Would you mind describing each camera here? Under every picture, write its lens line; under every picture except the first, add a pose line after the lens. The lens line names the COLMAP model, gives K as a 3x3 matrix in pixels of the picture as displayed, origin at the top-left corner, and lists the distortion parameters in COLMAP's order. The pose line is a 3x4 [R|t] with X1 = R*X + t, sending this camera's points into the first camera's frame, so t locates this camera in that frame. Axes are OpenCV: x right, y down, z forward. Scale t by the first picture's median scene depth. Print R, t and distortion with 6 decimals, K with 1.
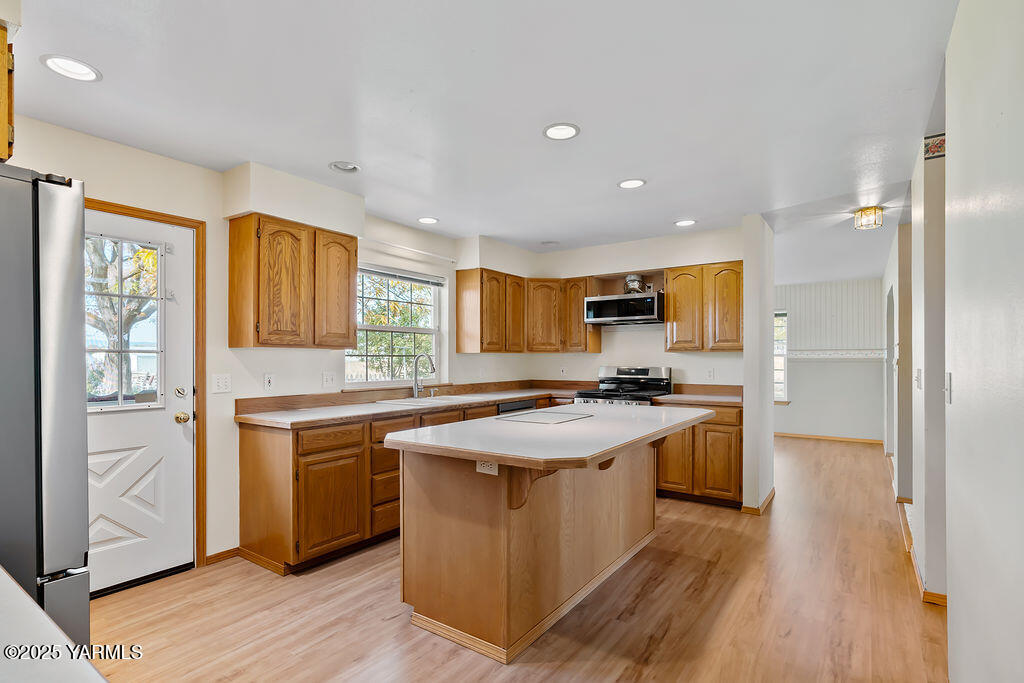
lens RADIAL K [[489.0, 0, 517.9], [0, 489.0, 362.5], [0, 0, 1]] dist [0.001167, 0.000294]
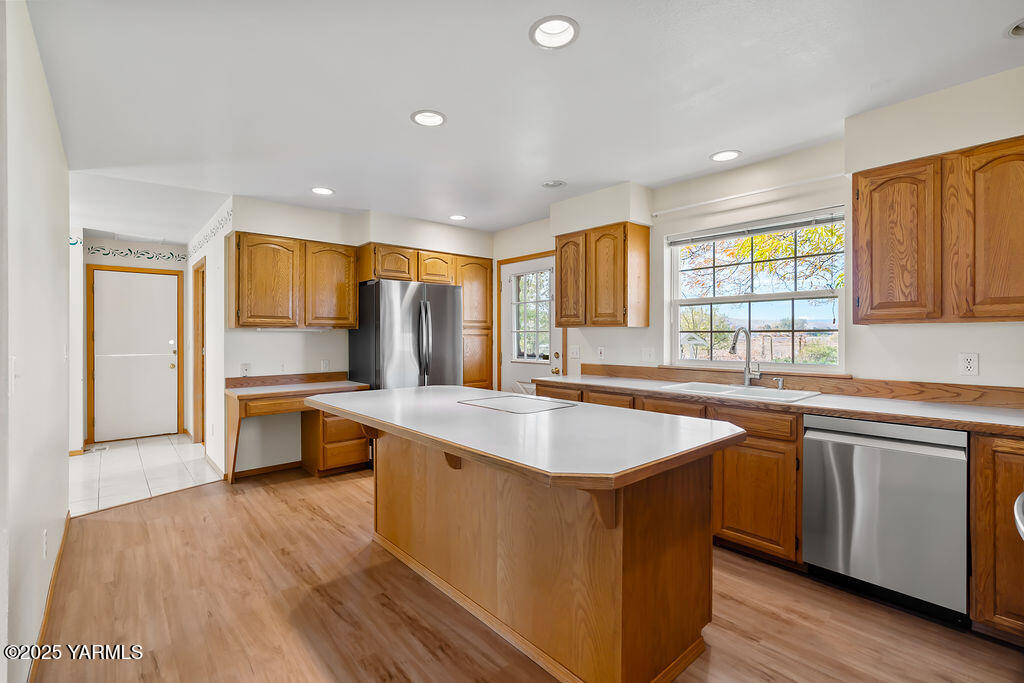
lens RADIAL K [[466.1, 0, 510.0], [0, 466.1, 336.2], [0, 0, 1]] dist [-0.009875, 0.005061]
pose [[-0.235622, 0.004995, -0.971832, 0.825856], [-0.005011, 0.999967, 0.006355, -0.012082], [0.971832, 0.006367, -0.235589, 1.138200]]
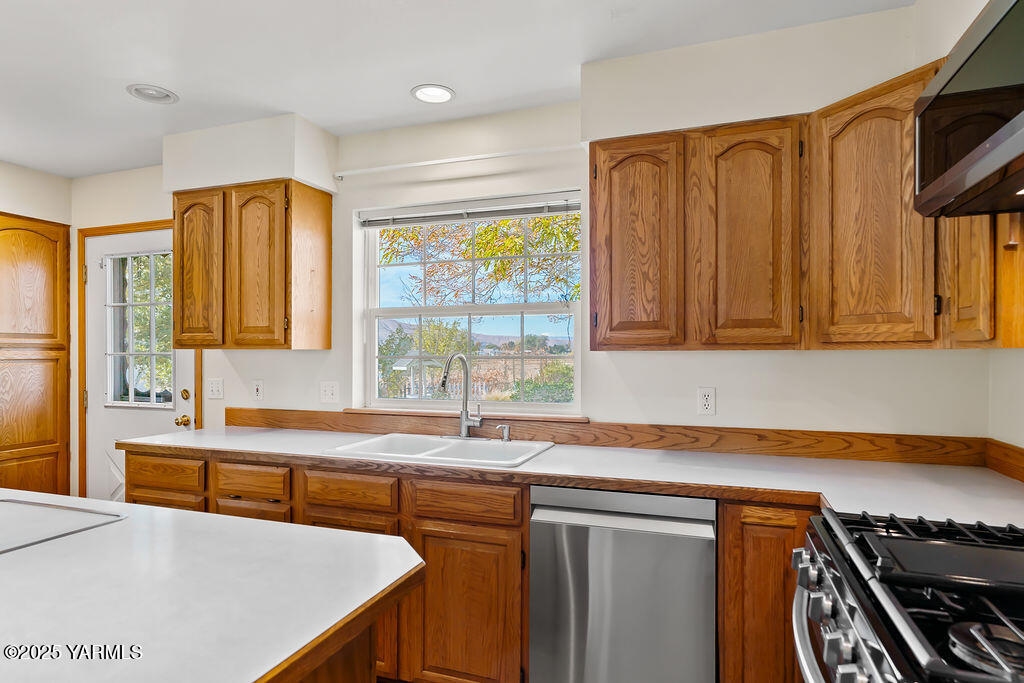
lens RADIAL K [[582.9, 0, 511.4], [0, 582.9, 352.0], [0, 0, 1]] dist [-0.014848, 0.001440]
pose [[0.264791, 0.001760, -0.964304, 0.577331], [-0.007629, 0.999971, -0.000270, -0.028445], [0.964276, 0.007428, 0.264796, 1.239595]]
